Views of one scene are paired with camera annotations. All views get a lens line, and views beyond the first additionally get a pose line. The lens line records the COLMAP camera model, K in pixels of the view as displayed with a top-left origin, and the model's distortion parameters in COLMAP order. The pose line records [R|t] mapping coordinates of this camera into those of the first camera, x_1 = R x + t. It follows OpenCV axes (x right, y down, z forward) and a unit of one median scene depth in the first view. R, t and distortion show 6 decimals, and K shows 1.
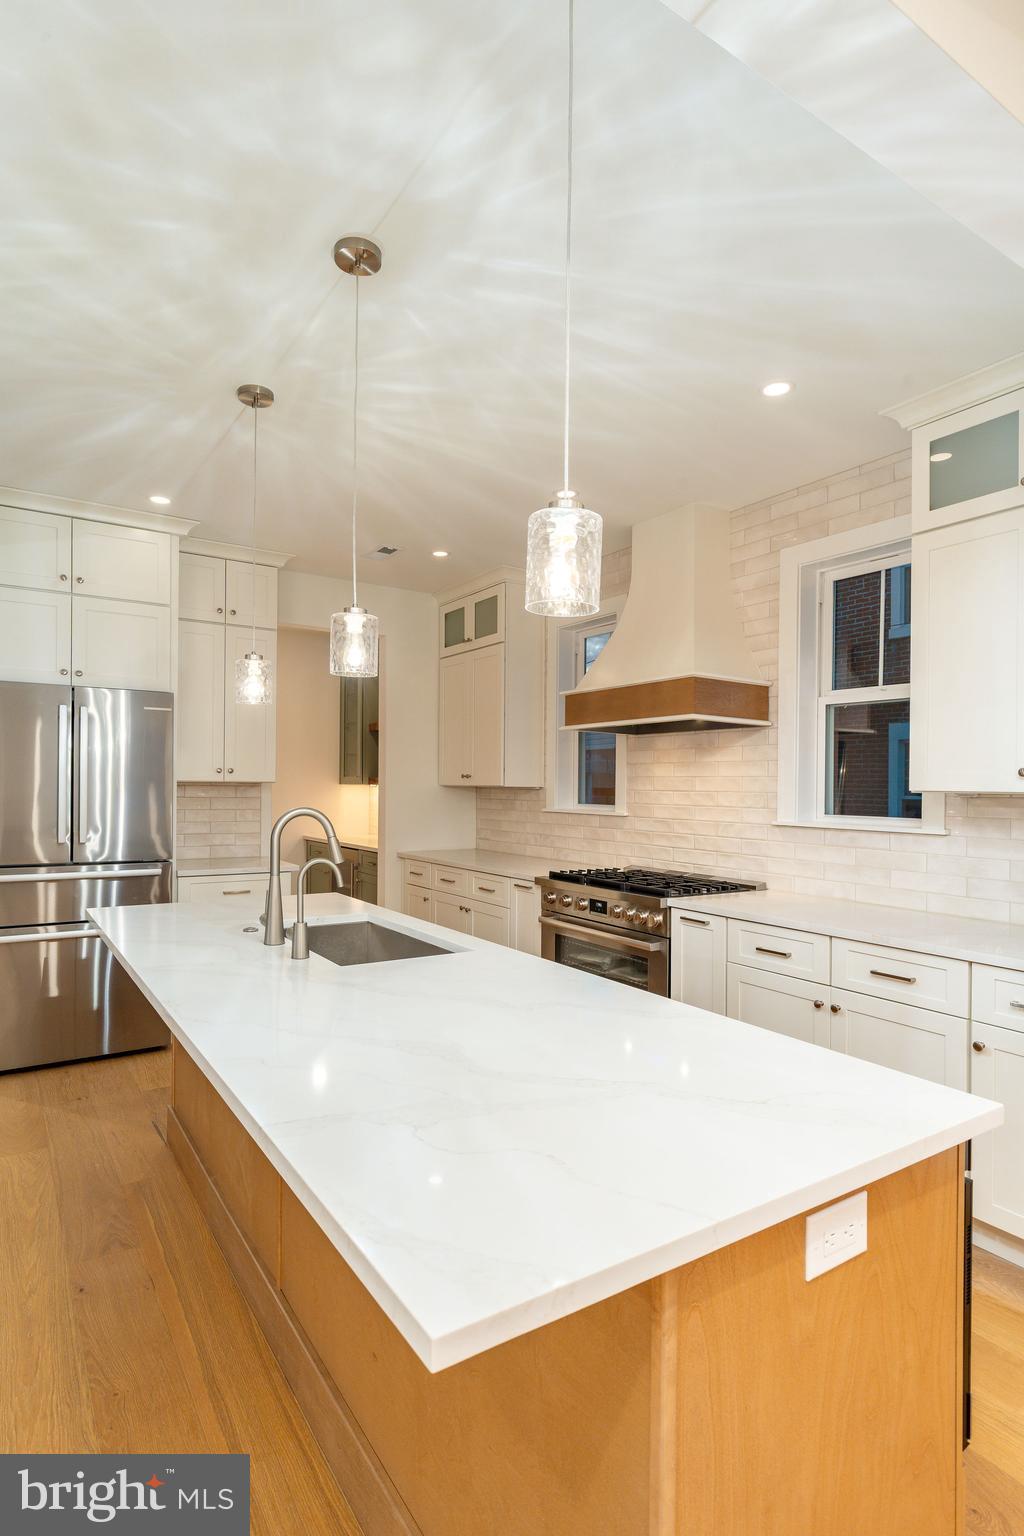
lens RADIAL K [[784.4, 0, 502.6], [0, 784.4, 785.2], [0, 0, 1]] dist [0.005826, 0.000467]
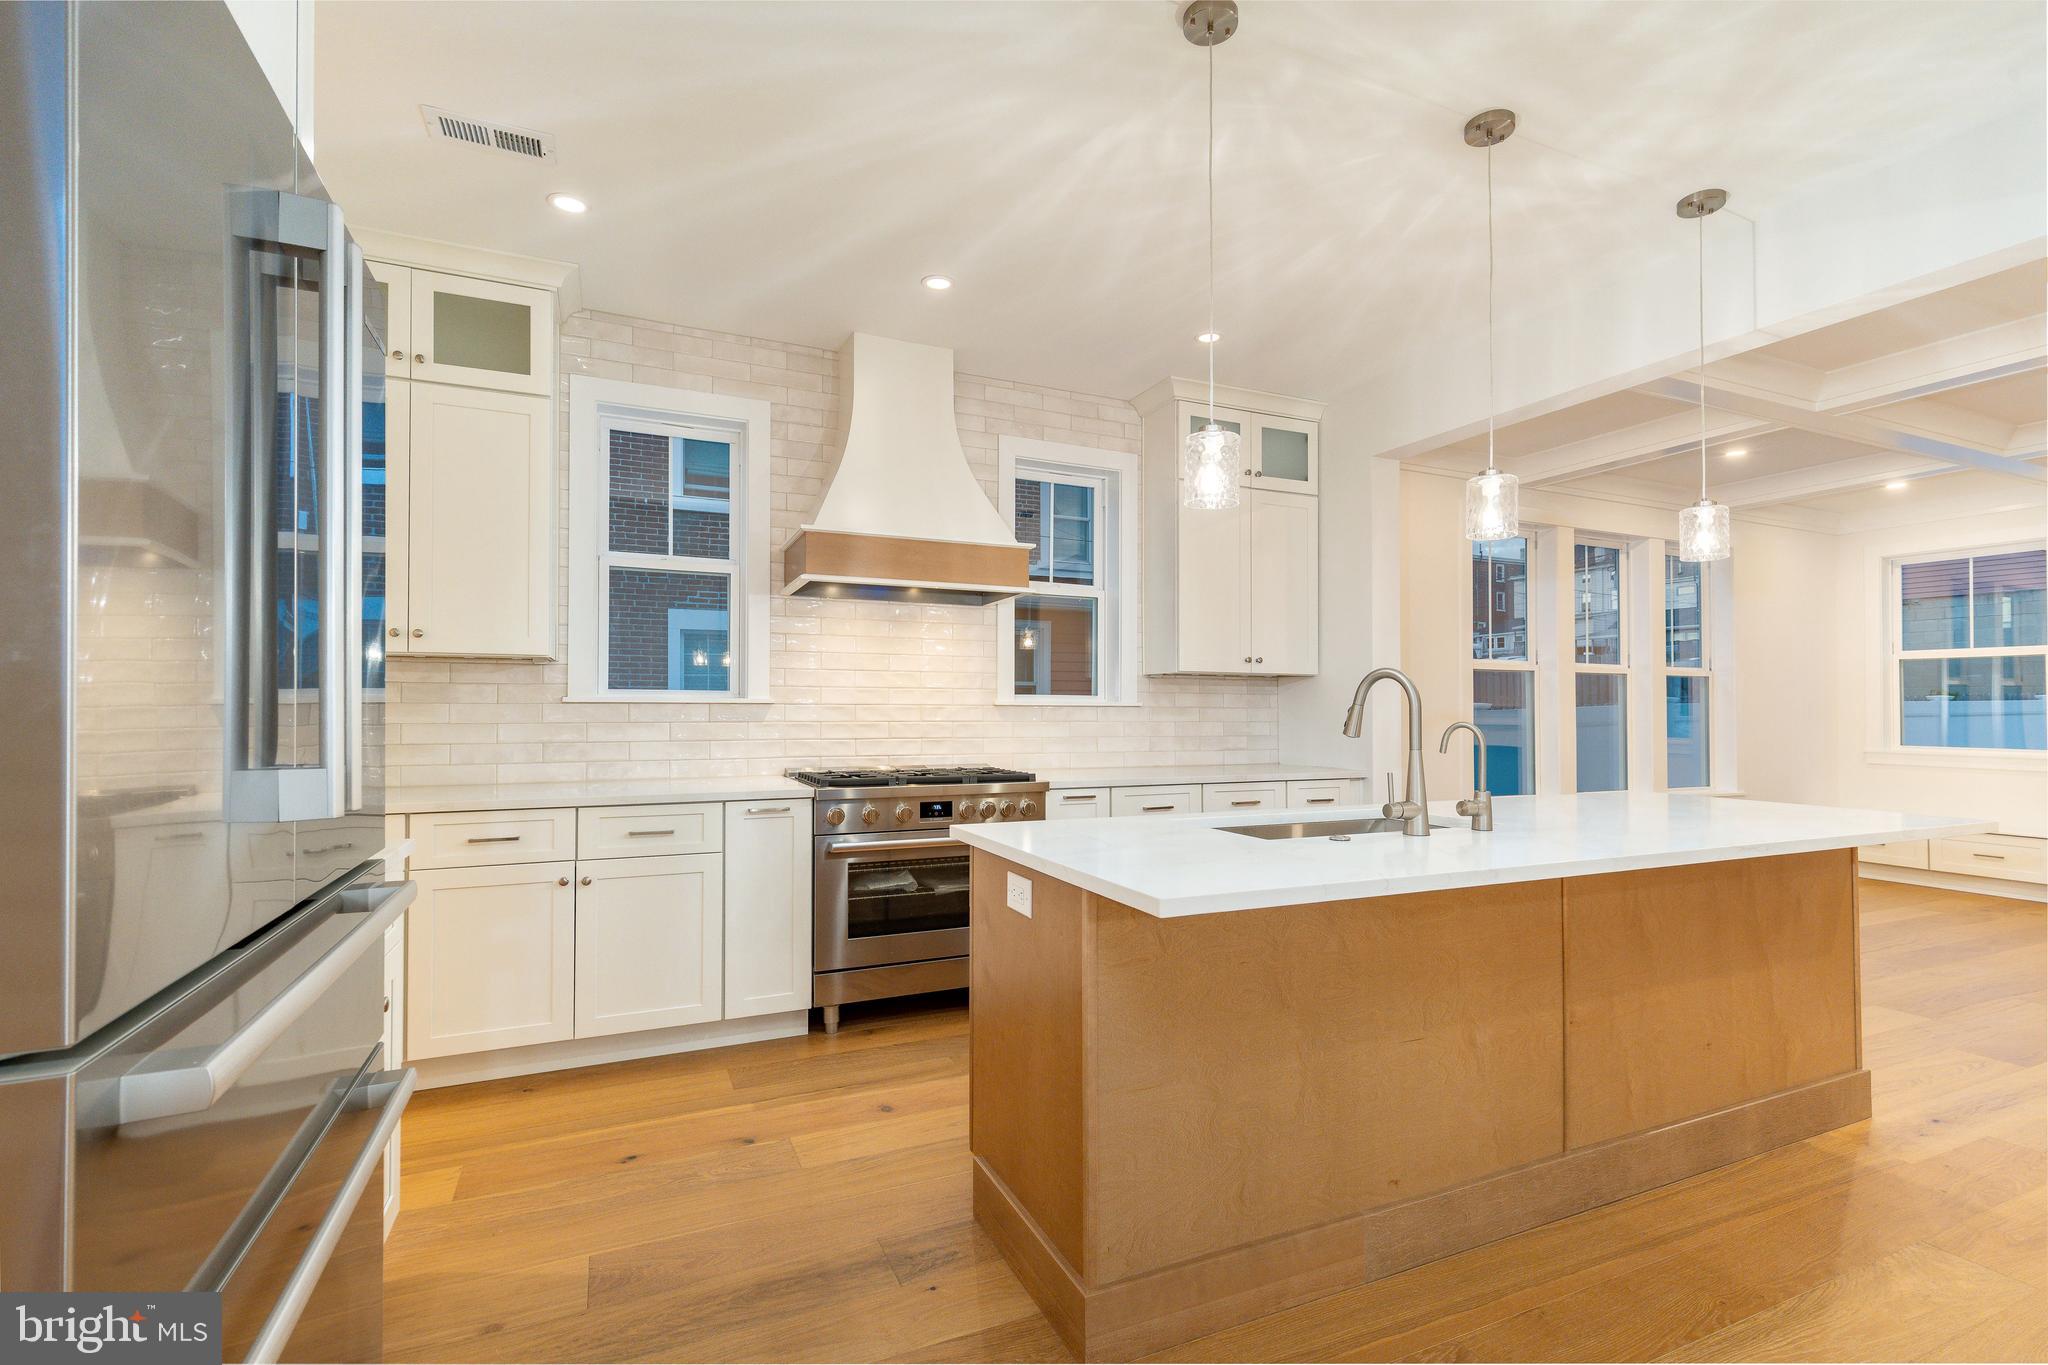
lens RADIAL K [[911.6, 0, 1024.3], [0, 911.6, 696.8], [0, 0, 1]] dist [0.013807, -0.000924]
pose [[0.148107, -0.001644, 0.988970, -0.826788], [-0.005604, 0.999981, 0.002502, 0.037599], [-0.988955, -0.005912, 0.148095, 0.807063]]
